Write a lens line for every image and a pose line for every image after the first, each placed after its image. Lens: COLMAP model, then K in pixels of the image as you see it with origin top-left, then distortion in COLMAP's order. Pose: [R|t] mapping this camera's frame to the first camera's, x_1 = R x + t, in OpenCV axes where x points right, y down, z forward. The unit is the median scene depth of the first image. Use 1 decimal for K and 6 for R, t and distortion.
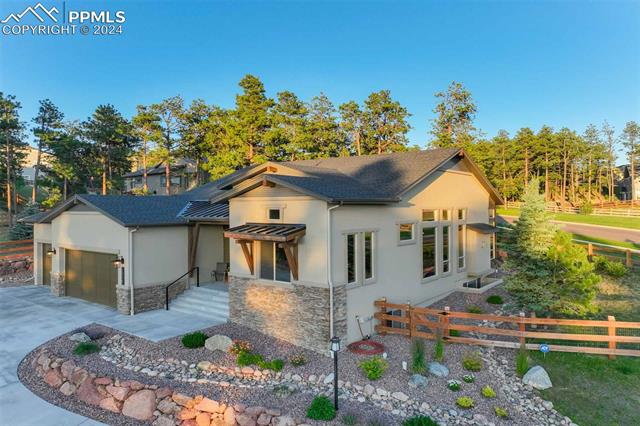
lens RADIAL K [[449.0, 0, 320.0], [0, 449.0, 213.0], [0, 0, 1]] dist [0.003217, 0.002525]
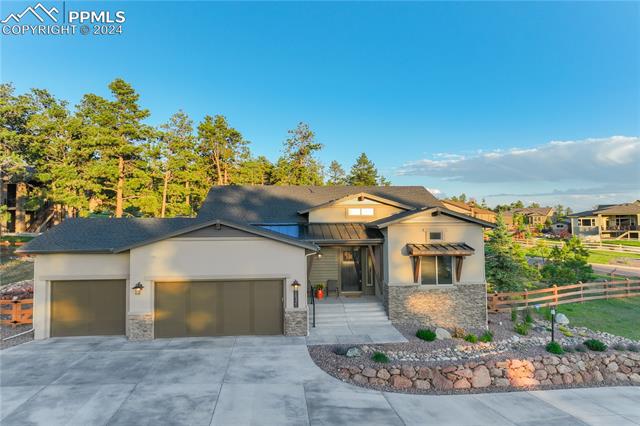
lens RADIAL K [[449.0, 0, 320.0], [0, 449.0, 213.0], [0, 0, 1]] dist [0.003217, 0.002525]
pose [[0.738304, 0.011357, 0.674372, -1.087649], [0.011926, 0.999482, -0.029889, -0.026321], [-0.674362, 0.030109, 0.737787, 0.188797]]
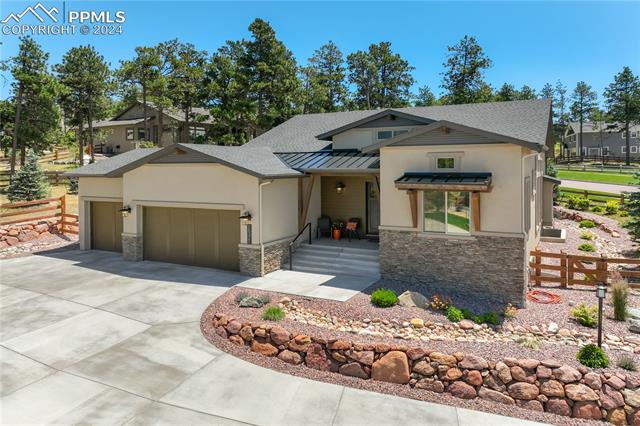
lens RADIAL K [[468.2, 0, 322.0], [0, 468.2, 179.3], [0, 0, 1]] dist [0.004798, 0.005727]
pose [[0.986514, -0.007753, 0.163496, -0.442592], [0.004966, 0.999835, 0.017447, 0.014977], [-0.163604, -0.016399, 0.986390, 0.050897]]
